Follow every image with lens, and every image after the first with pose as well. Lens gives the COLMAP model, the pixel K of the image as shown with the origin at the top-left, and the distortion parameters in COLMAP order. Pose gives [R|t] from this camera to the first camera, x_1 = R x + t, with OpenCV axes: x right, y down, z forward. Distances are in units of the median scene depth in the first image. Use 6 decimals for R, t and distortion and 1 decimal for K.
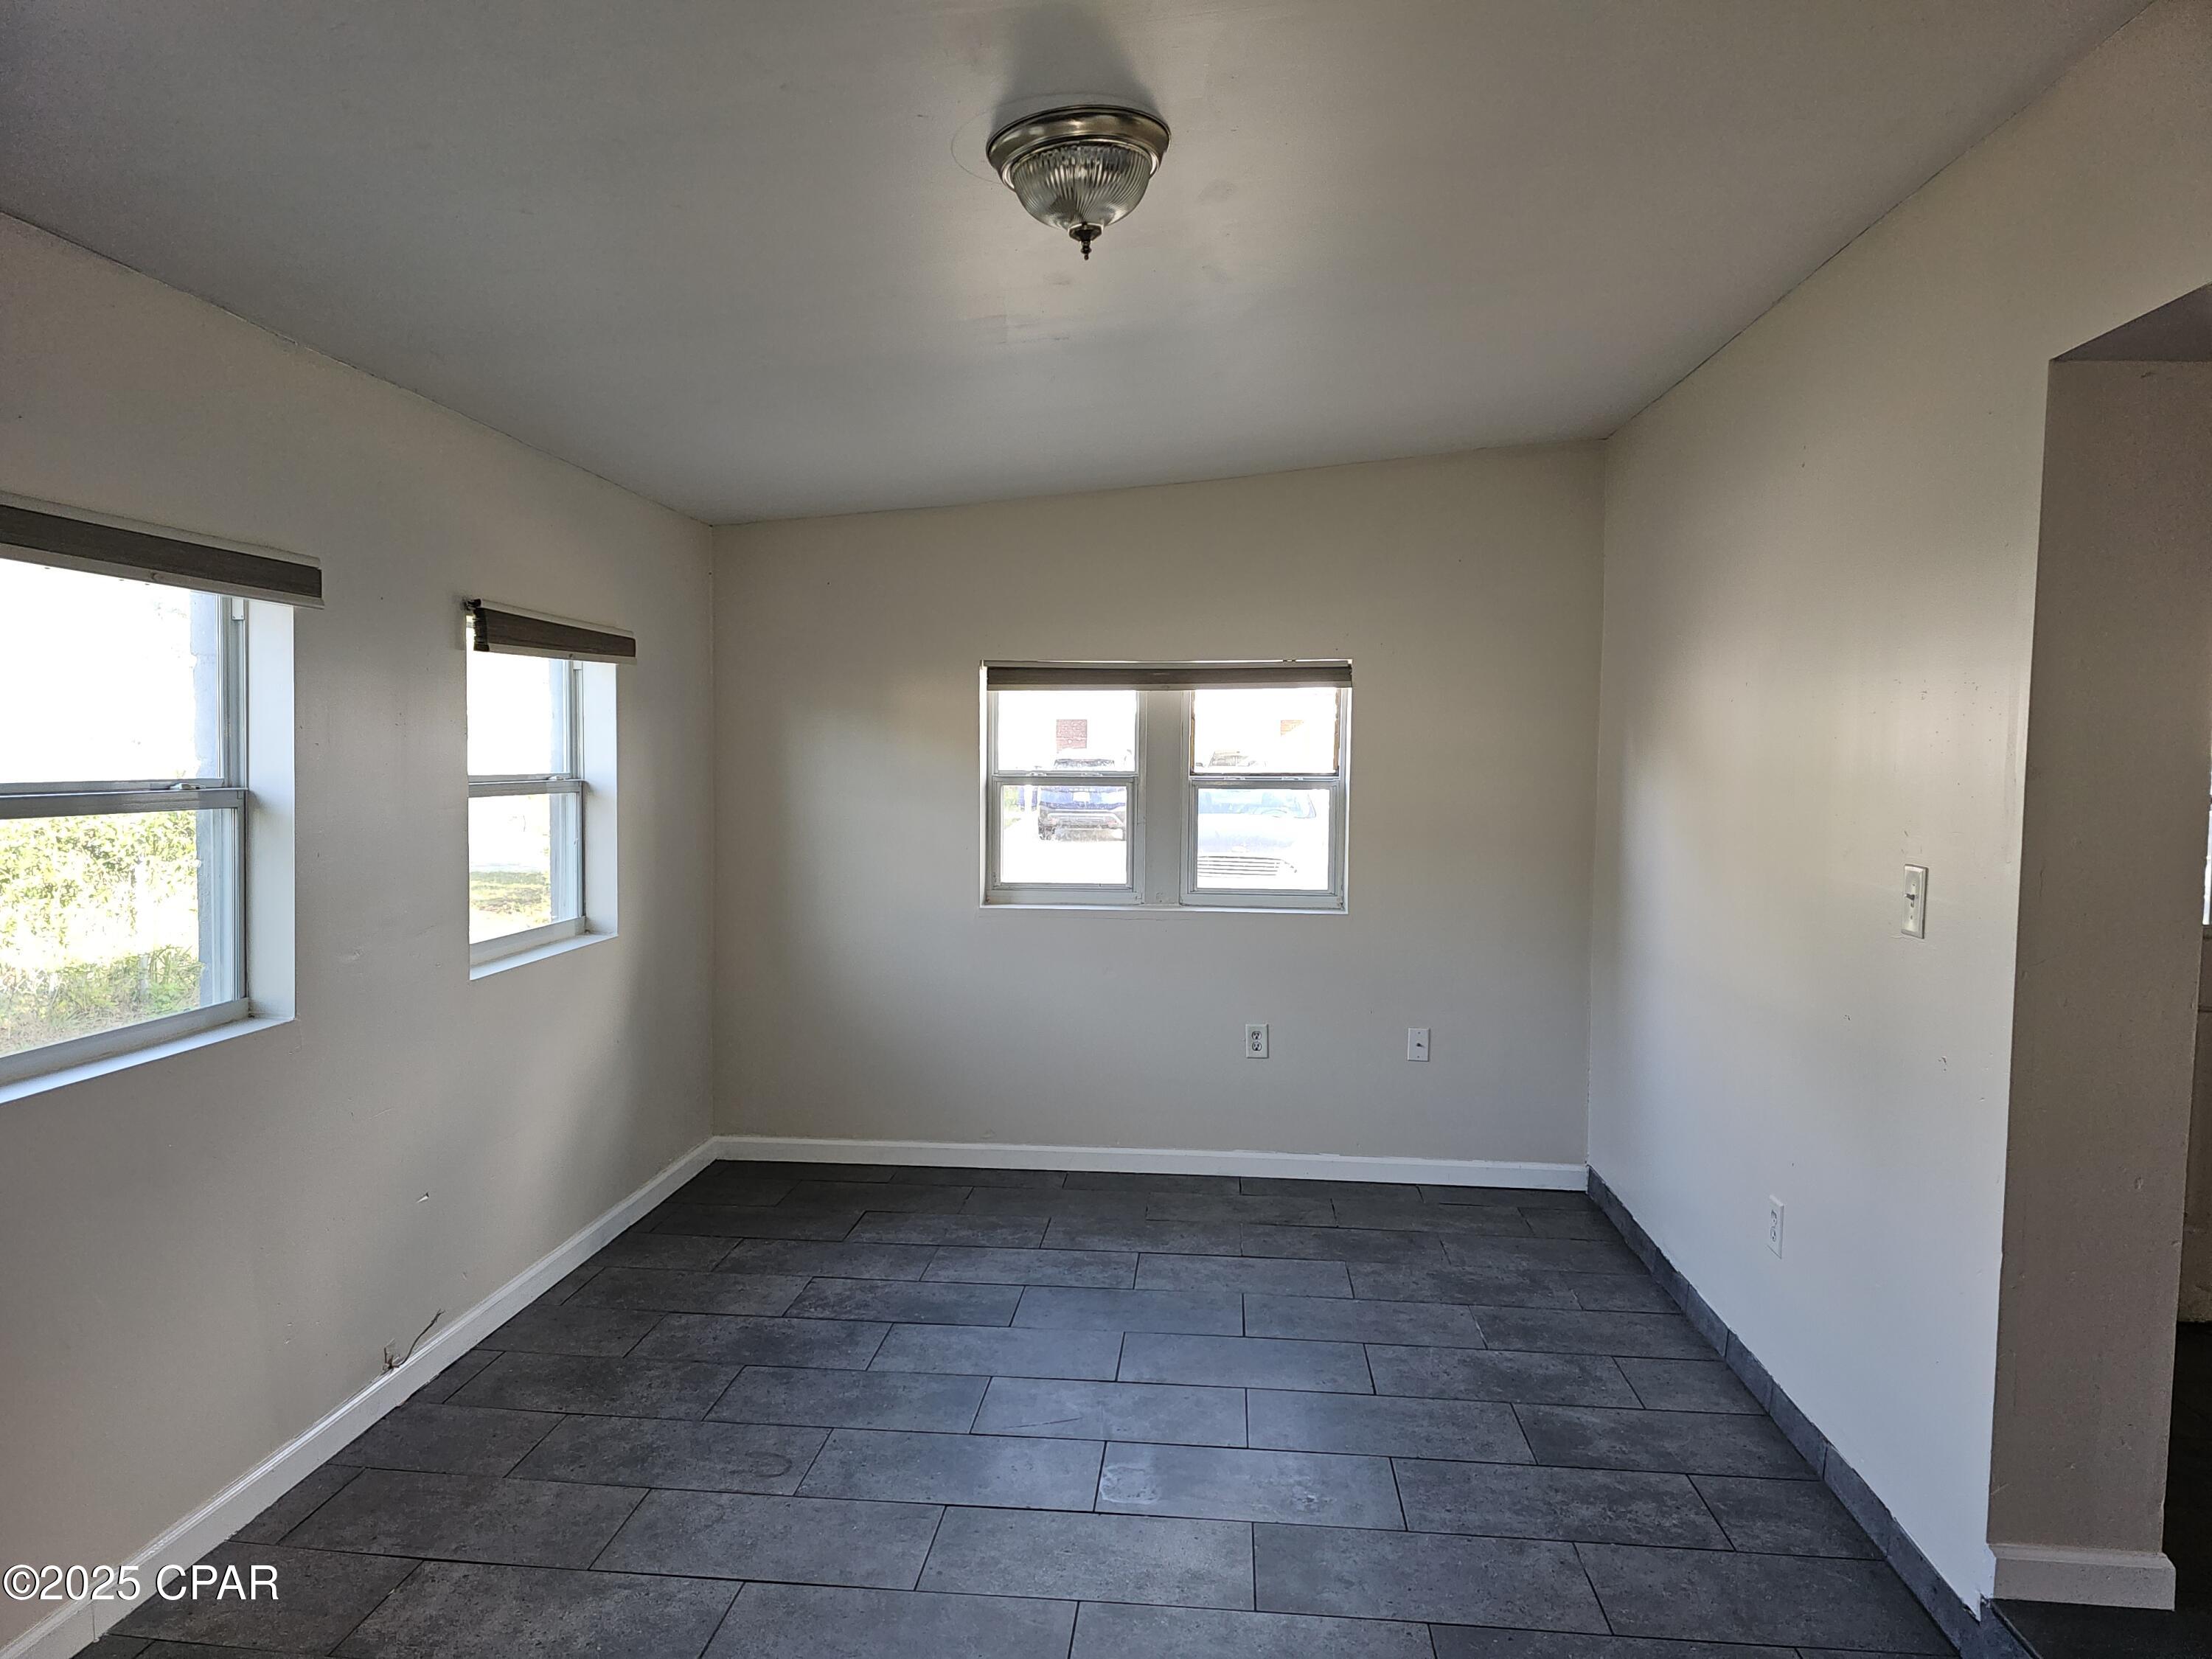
lens RADIAL K [[1502.5, 0, 1106.0], [0, 1502.5, 829.5], [0, 0, 1]] dist [0.070178, -0.074863]
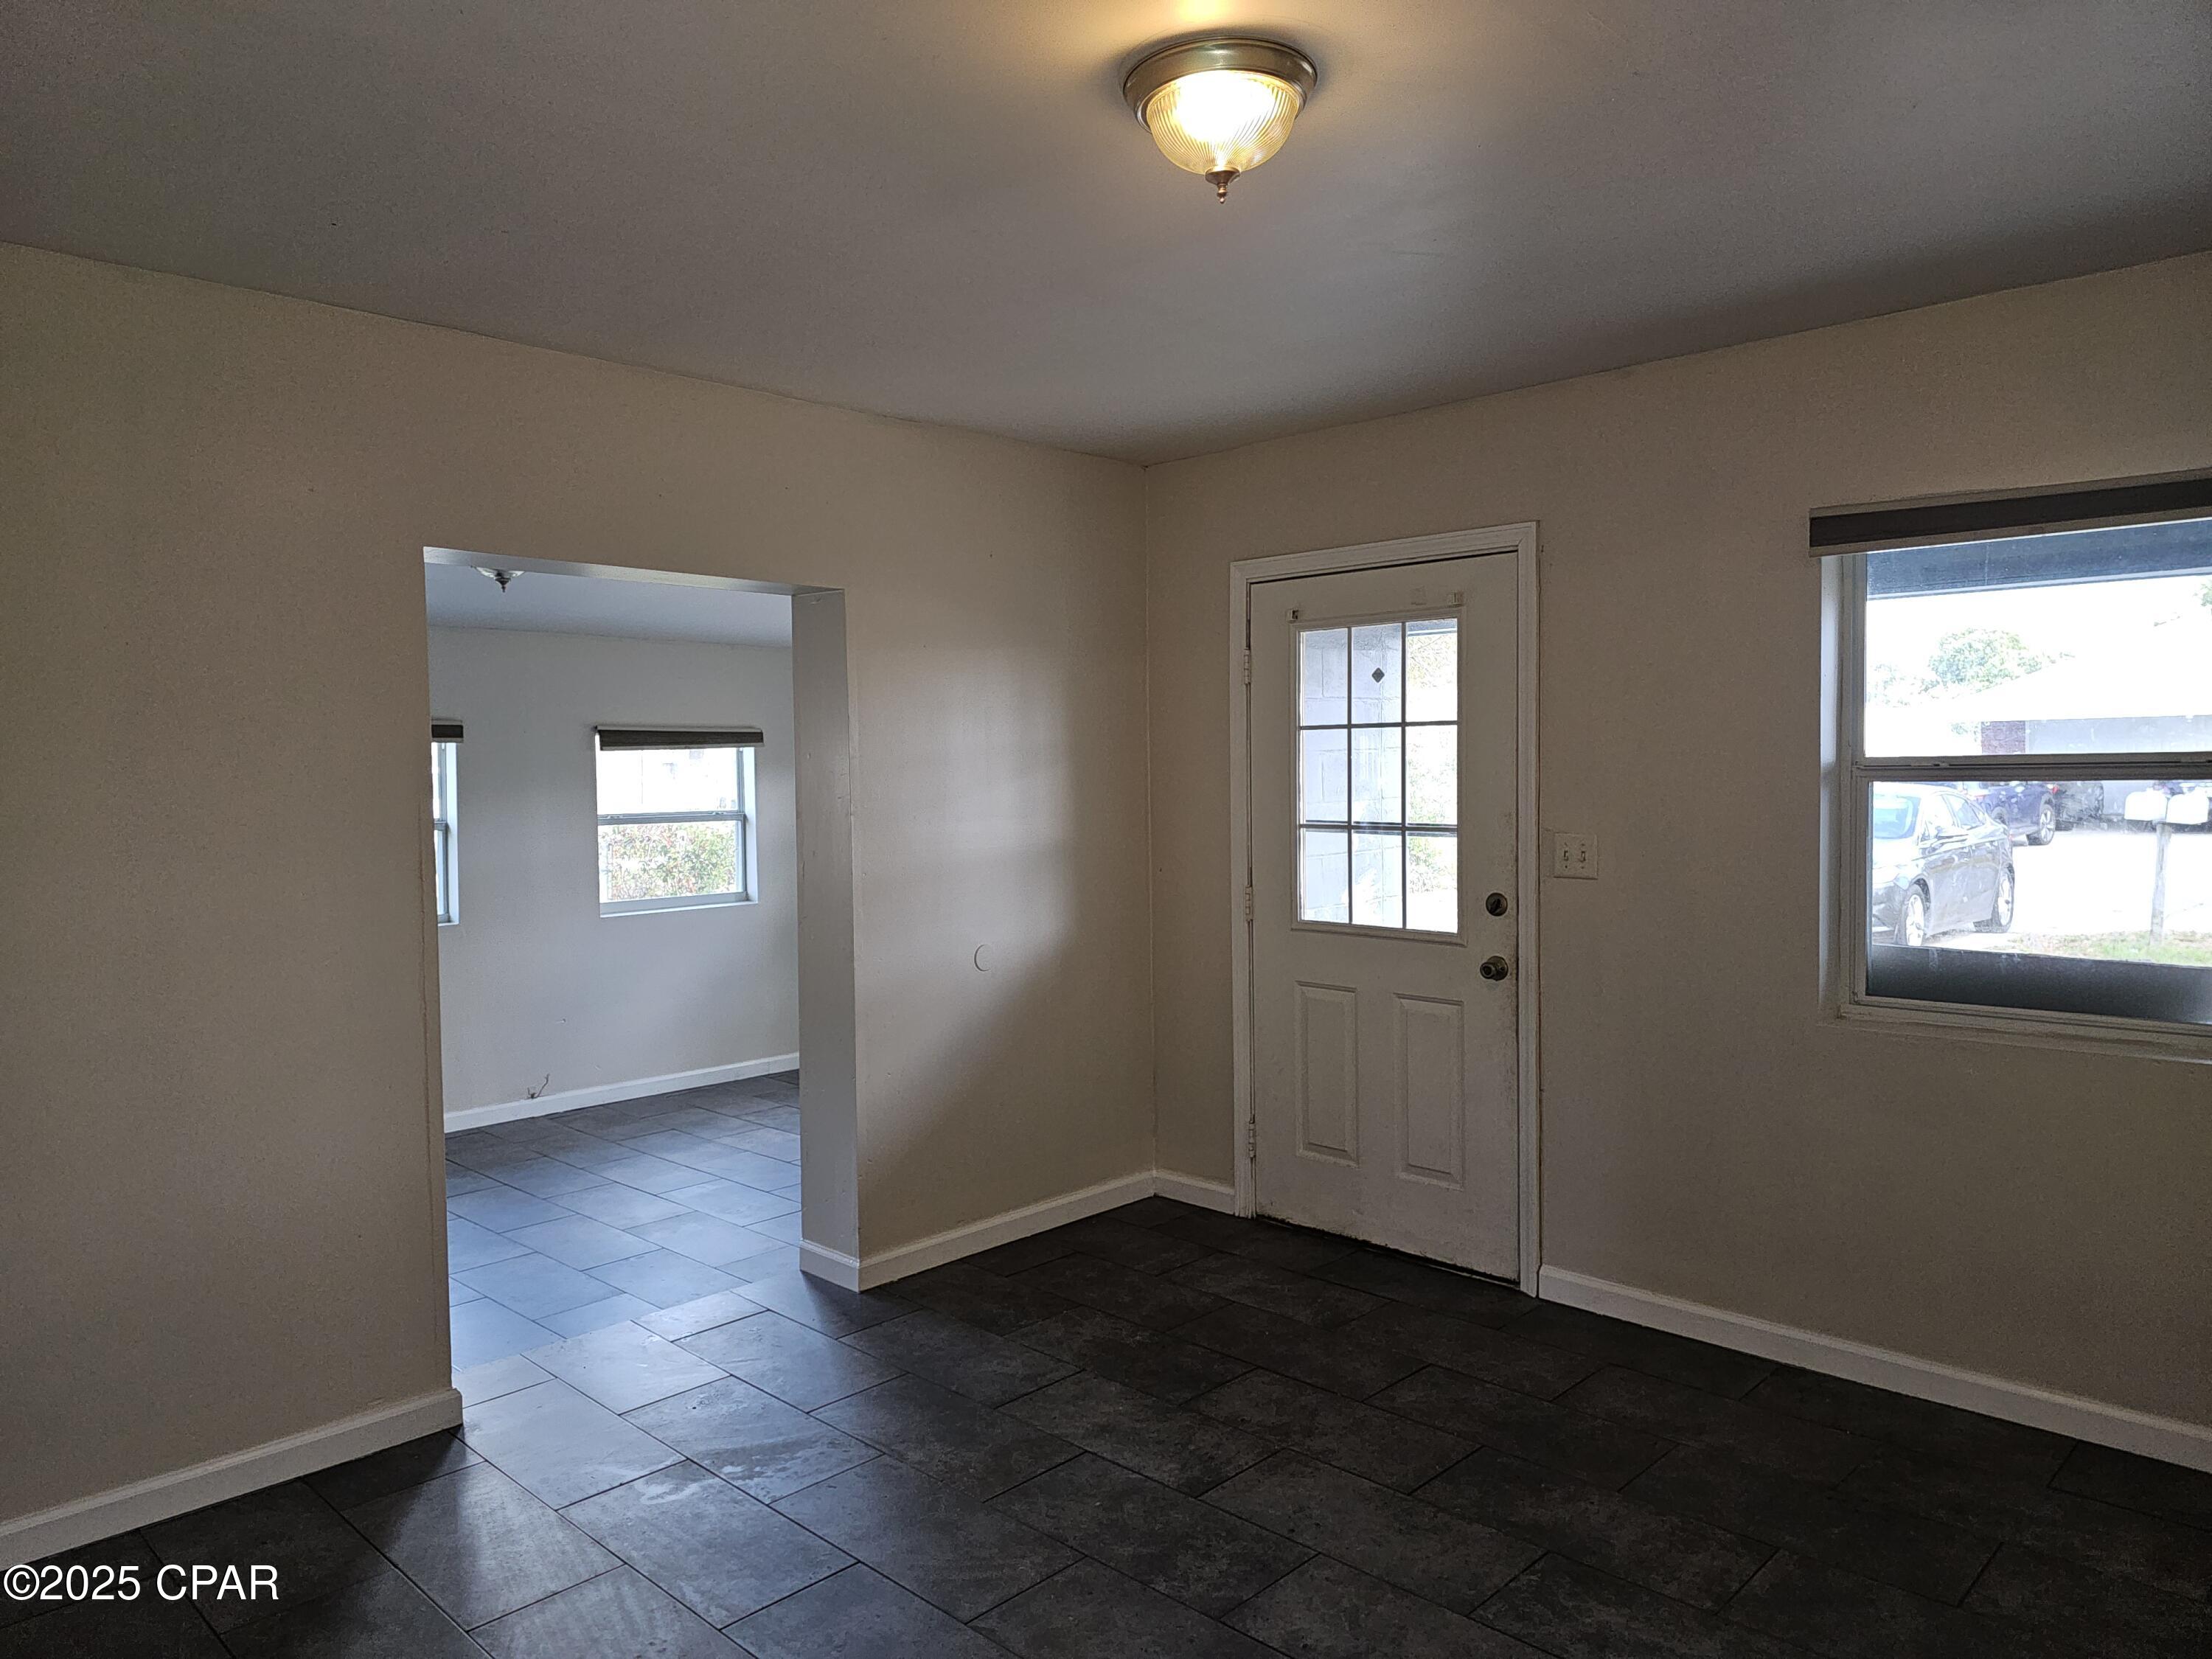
lens RADIAL K [[1502.5, 0, 1106.0], [0, 1502.5, 829.5], [0, 0, 1]] dist [0.070178, -0.074863]
pose [[0.770190, -0.000708, -0.637814, 1.381276], [-0.007131, 0.999927, -0.009722, -0.001024], [0.637774, 0.012036, 0.770129, -0.103392]]
